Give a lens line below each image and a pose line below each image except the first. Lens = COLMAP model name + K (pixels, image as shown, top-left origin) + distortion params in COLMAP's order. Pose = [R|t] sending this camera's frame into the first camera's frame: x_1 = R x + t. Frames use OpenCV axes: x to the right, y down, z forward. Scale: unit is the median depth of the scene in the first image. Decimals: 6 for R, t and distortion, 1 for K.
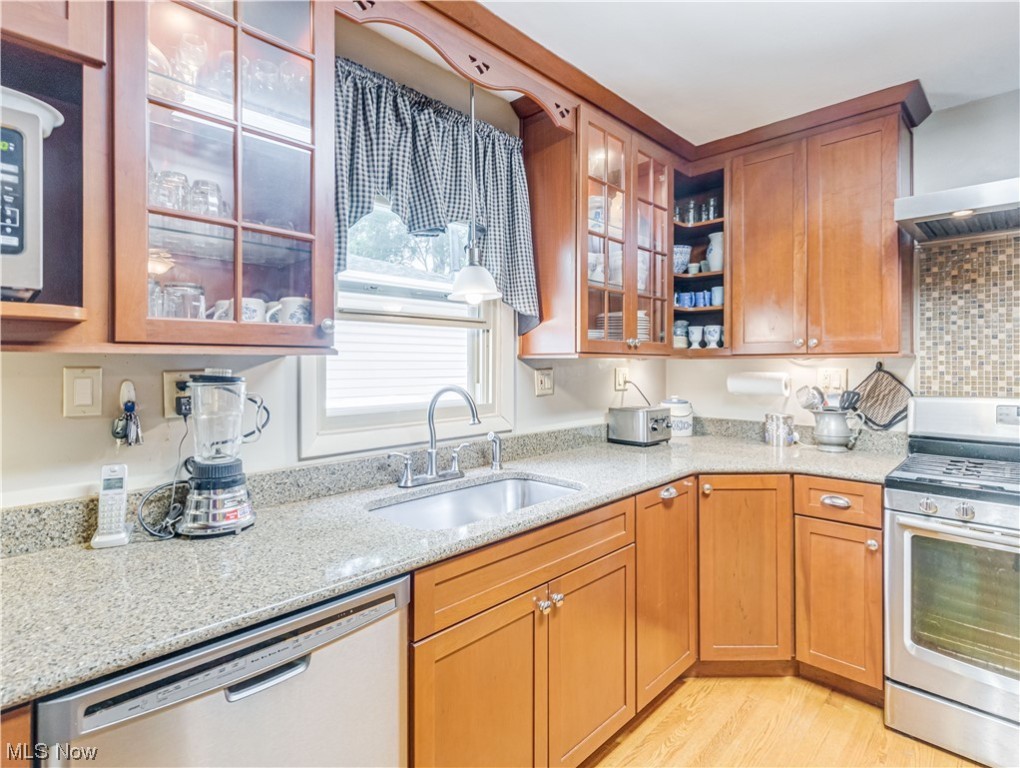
lens RADIAL K [[523.0, 0, 531.9], [0, 523.0, 365.2], [0, 0, 1]] dist [0.015381, 0.000527]
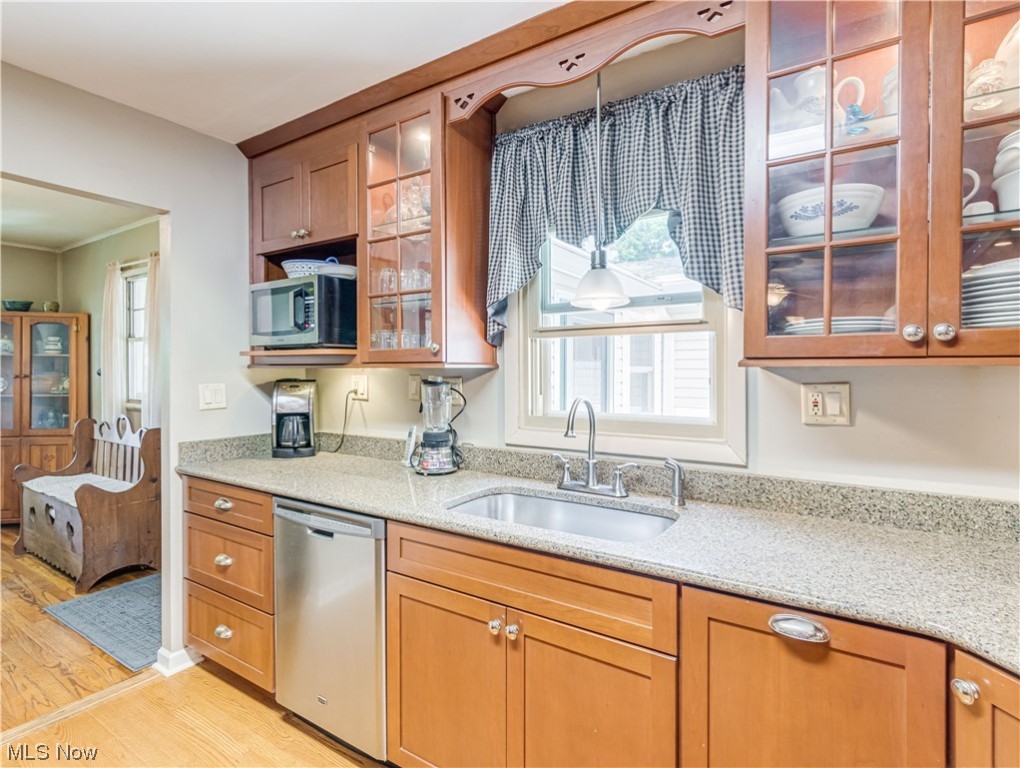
lens RADIAL K [[523.0, 0, 515.1], [0, 523.0, 387.9], [0, 0, 1]] dist [0.015381, 0.000527]
pose [[0.174667, 0.026532, -0.984270, 0.734870], [-0.008870, 0.999639, 0.025372, 0.000383], [0.984588, 0.004298, 0.174839, 0.661390]]
